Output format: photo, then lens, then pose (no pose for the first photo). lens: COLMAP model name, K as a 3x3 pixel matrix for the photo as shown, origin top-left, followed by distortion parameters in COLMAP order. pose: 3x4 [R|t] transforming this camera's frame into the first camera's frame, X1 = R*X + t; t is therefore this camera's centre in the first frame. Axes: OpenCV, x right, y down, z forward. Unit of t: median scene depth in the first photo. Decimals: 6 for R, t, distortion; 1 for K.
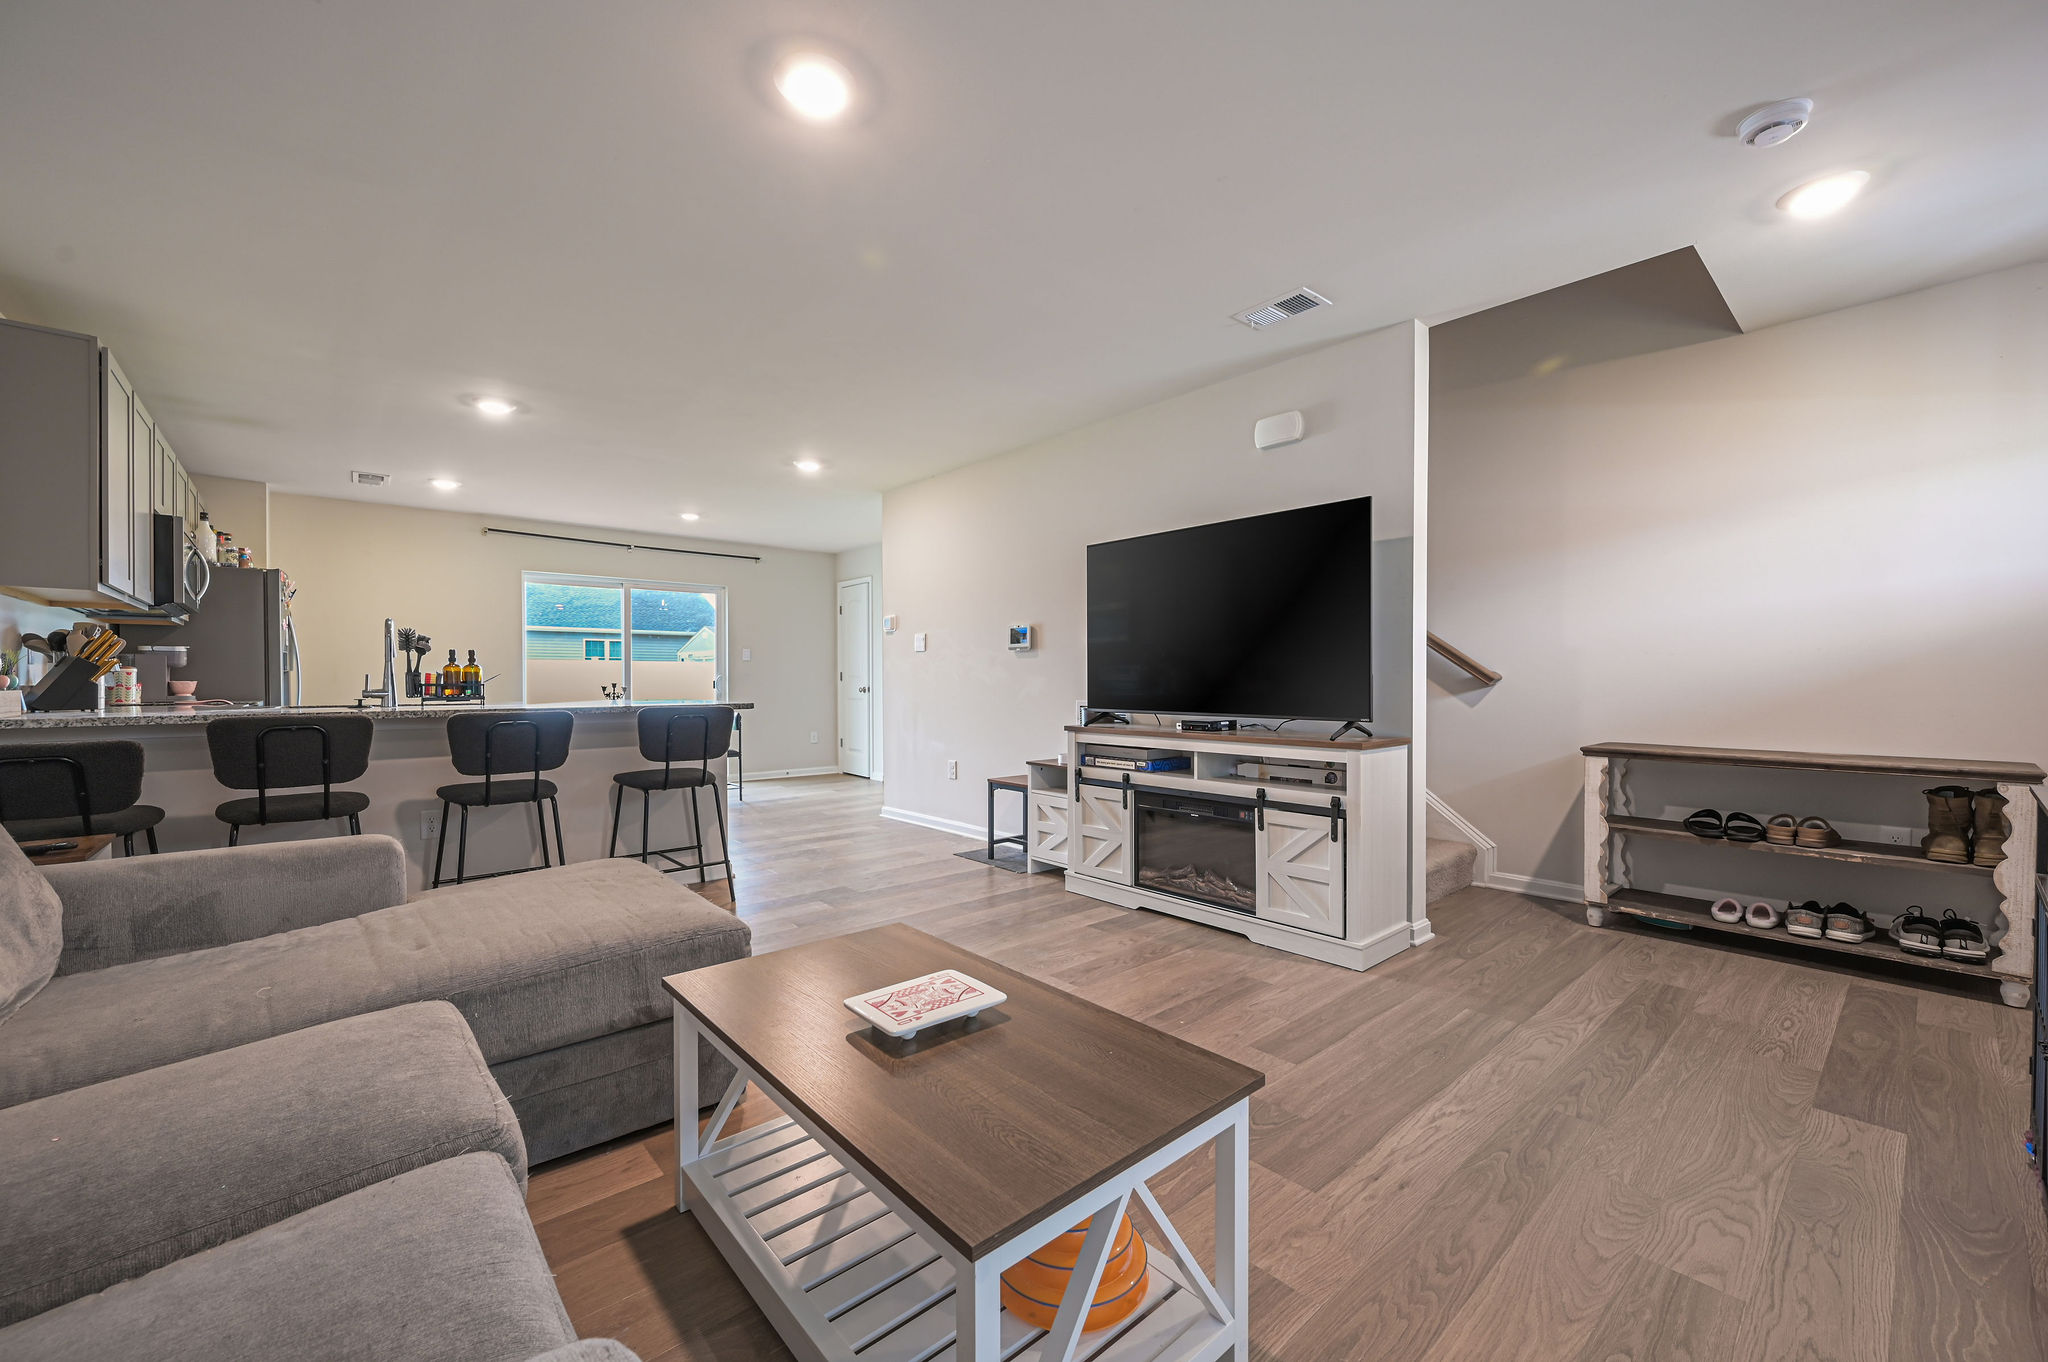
lens RADIAL K [[805.6, 0, 1022.0], [0, 805.6, 685.1], [0, 0, 1]] dist [0.000281, 0.000053]
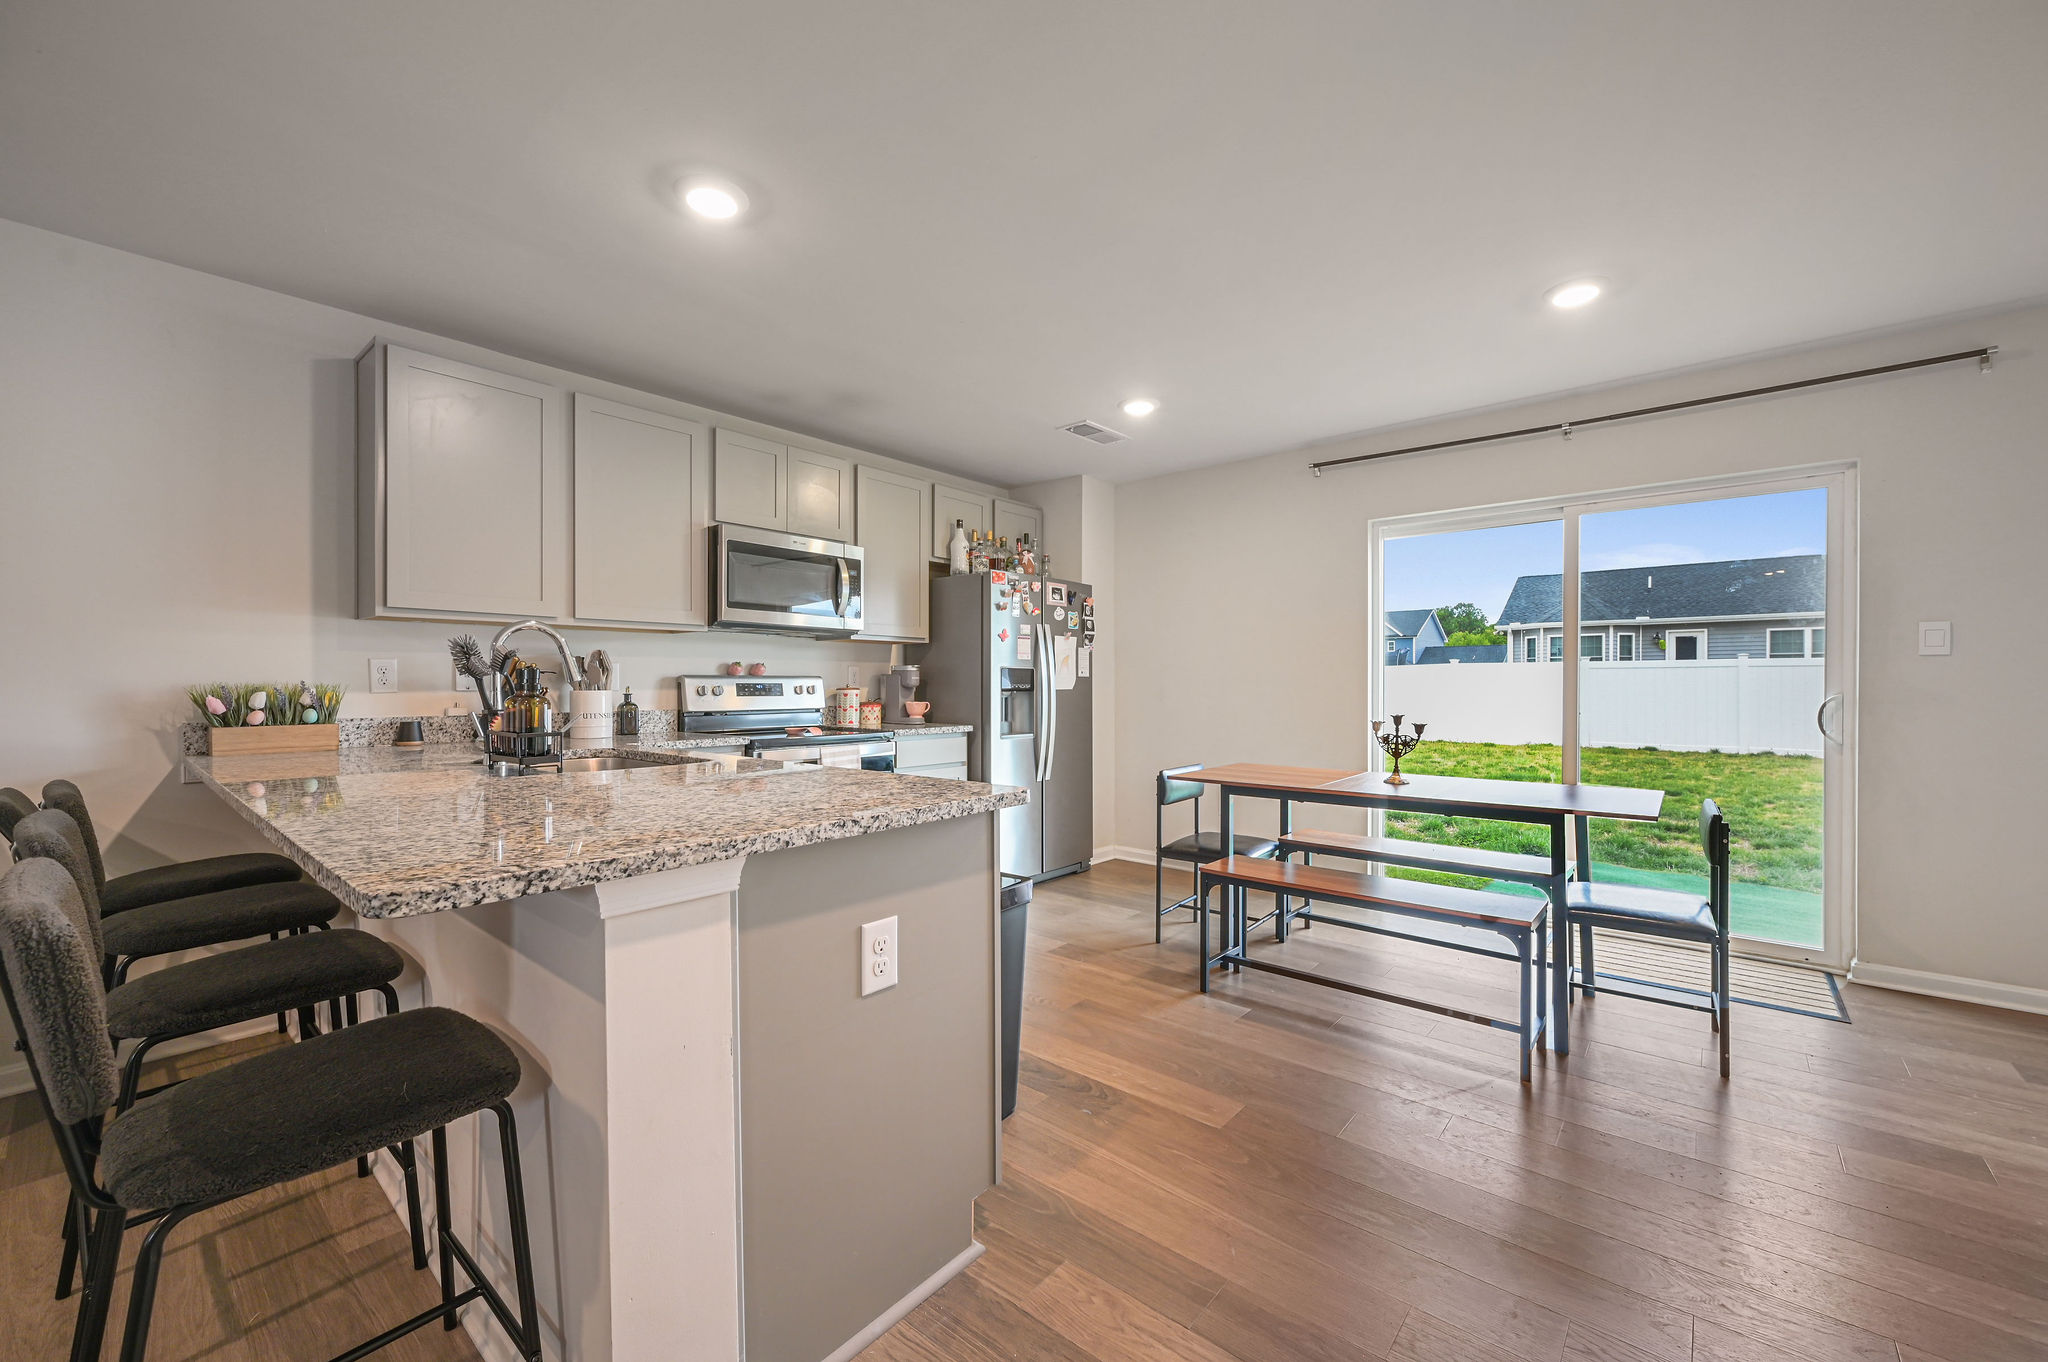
lens RADIAL K [[805.6, 0, 1022.0], [0, 805.6, 685.1], [0, 0, 1]] dist [0.000281, 0.000053]
pose [[0.142318, 0.004474, -0.989811, -0.091324], [-0.005002, 0.999980, 0.003800, -0.029888], [0.989808, 0.004411, 0.142337, 1.001254]]
